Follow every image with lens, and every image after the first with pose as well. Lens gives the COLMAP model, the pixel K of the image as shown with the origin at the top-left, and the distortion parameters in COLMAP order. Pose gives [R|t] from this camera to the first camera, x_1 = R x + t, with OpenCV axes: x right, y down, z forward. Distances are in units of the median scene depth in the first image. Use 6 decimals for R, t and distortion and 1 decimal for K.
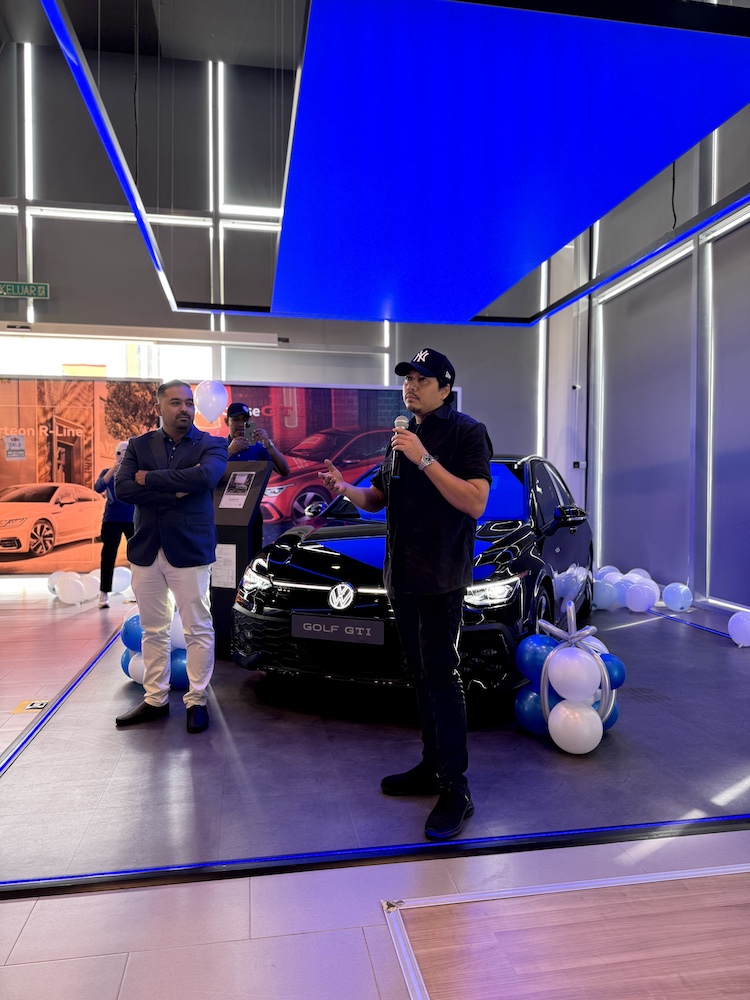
lens RADIAL K [[702.6, 0, 380.0], [0, 702.6, 502.6], [0, 0, 1]] dist [0.023439, -0.053508]
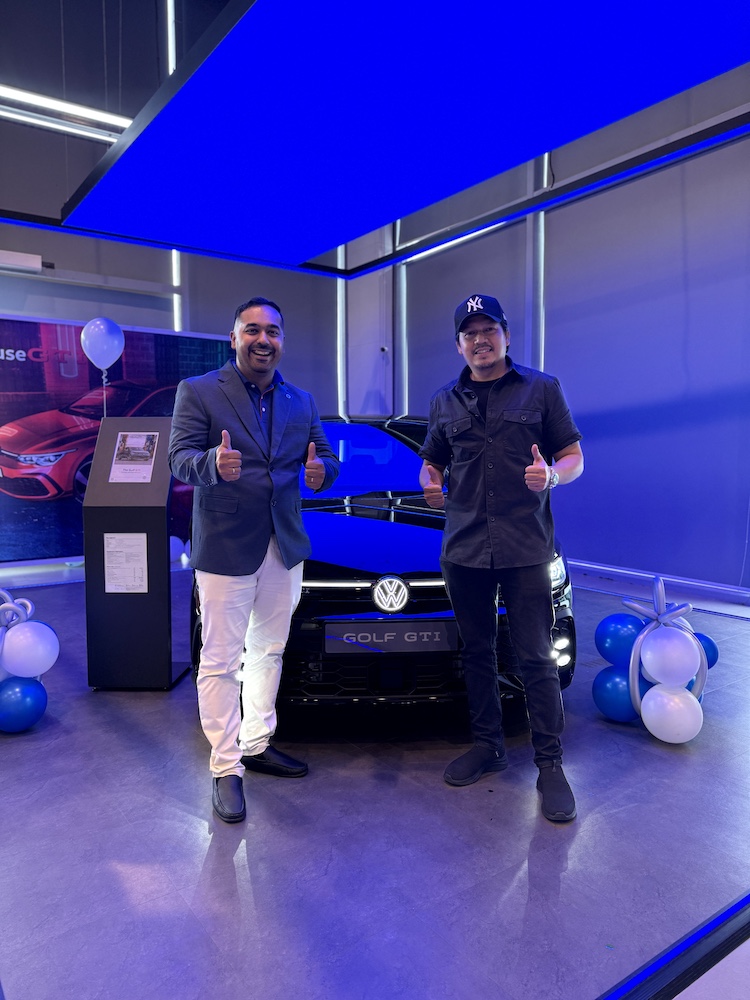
lens RADIAL K [[702.6, 0, 383.9], [0, 702.6, 503.7], [0, 0, 1]] dist [0.023439, -0.053508]
pose [[0.896776, -0.038348, 0.440820, -0.175758], [0.015802, 0.998378, 0.054704, -0.003500], [-0.442203, -0.042091, 0.895927, 0.139744]]
